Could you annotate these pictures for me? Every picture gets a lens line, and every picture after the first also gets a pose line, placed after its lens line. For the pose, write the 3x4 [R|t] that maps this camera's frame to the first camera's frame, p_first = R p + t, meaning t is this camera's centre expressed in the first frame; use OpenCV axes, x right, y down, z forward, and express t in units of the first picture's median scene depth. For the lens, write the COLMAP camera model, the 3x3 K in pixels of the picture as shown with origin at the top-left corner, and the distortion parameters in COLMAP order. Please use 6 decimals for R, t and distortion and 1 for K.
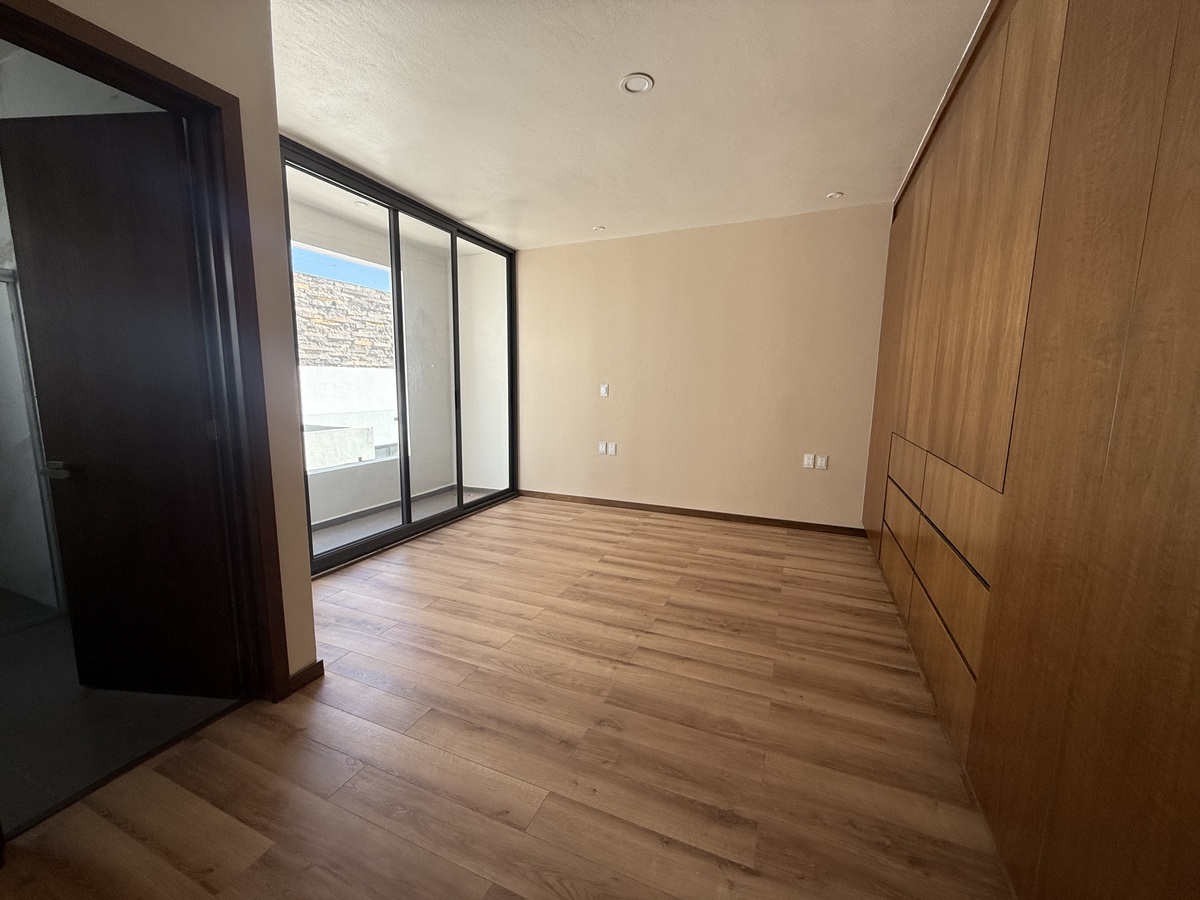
lens RADIAL K [[474.6, 0, 596.7], [0, 474.6, 454.7], [0, 0, 1]] dist [0.000975, 0.000315]
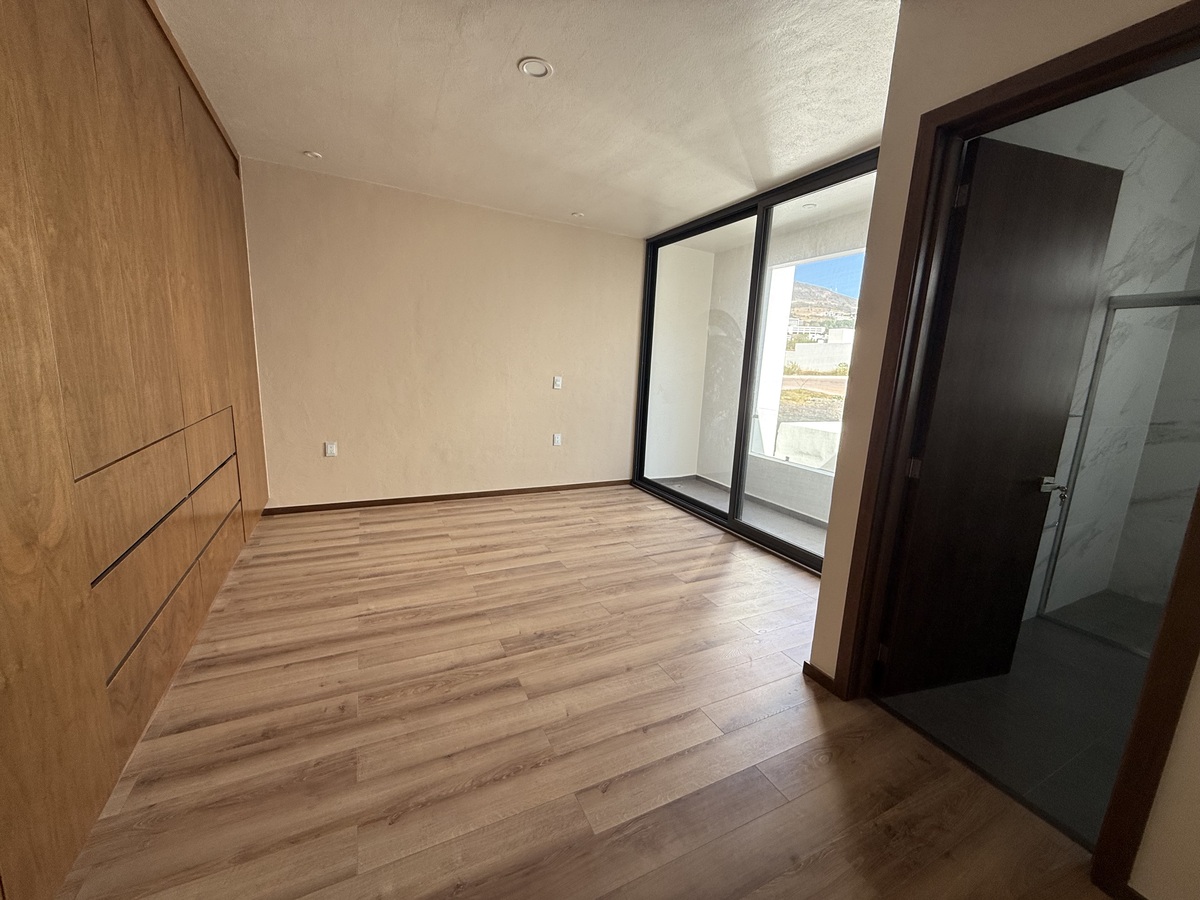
lens RADIAL K [[474.6, 0, 586.9], [0, 474.6, 445.4], [0, 0, 1]] dist [0.000975, 0.000315]
pose [[-0.630684, 0.089507, -0.770861, 0.587564], [-0.173761, 0.951819, 0.252681, -0.208008], [0.756337, 0.293307, -0.584744, 1.331534]]
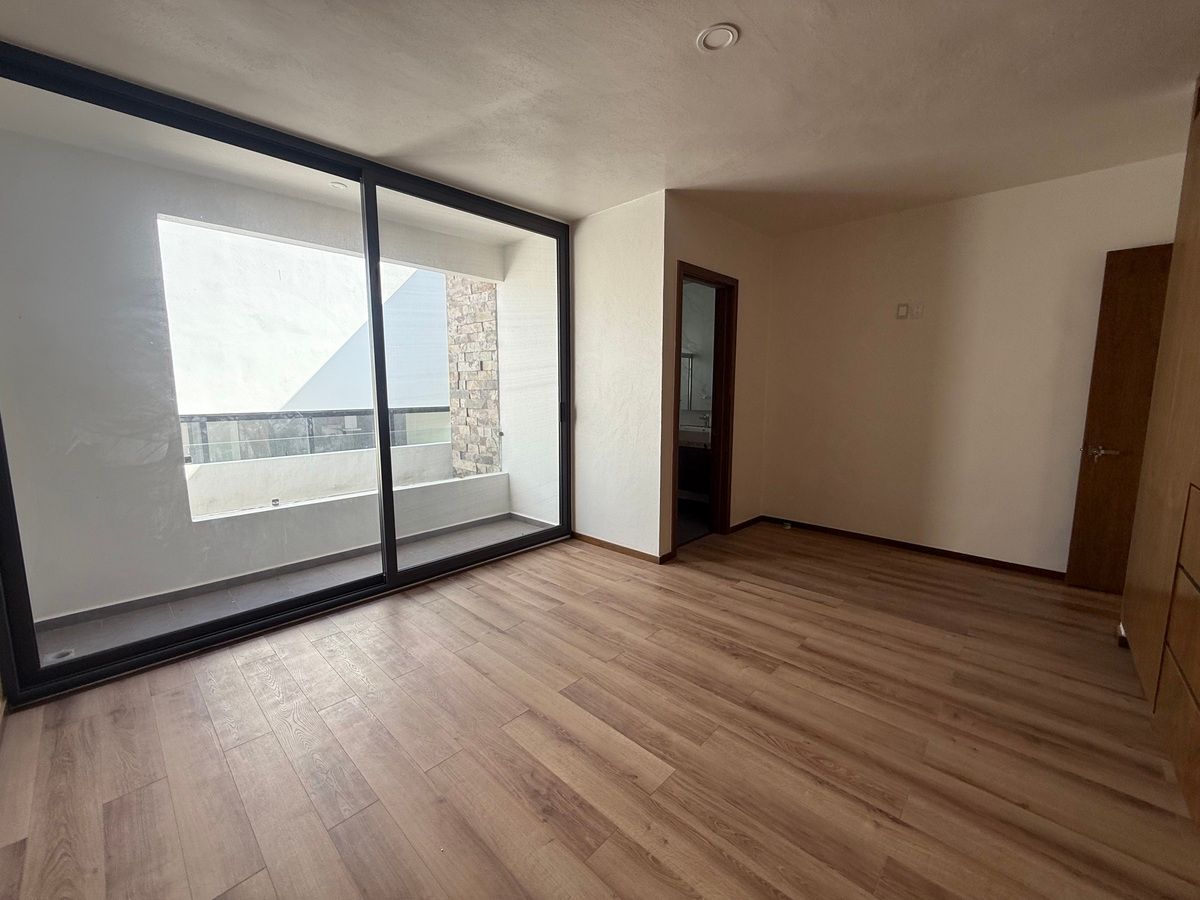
lens RADIAL K [[474.6, 0, 603.6], [0, 474.6, 452.9], [0, 0, 1]] dist [0.000975, 0.000315]
pose [[0.951254, 0.024978, -0.307394, 0.188728], [-0.030295, 0.999462, -0.012538, -0.057226], [0.306916, 0.021239, 0.951500, 0.338858]]
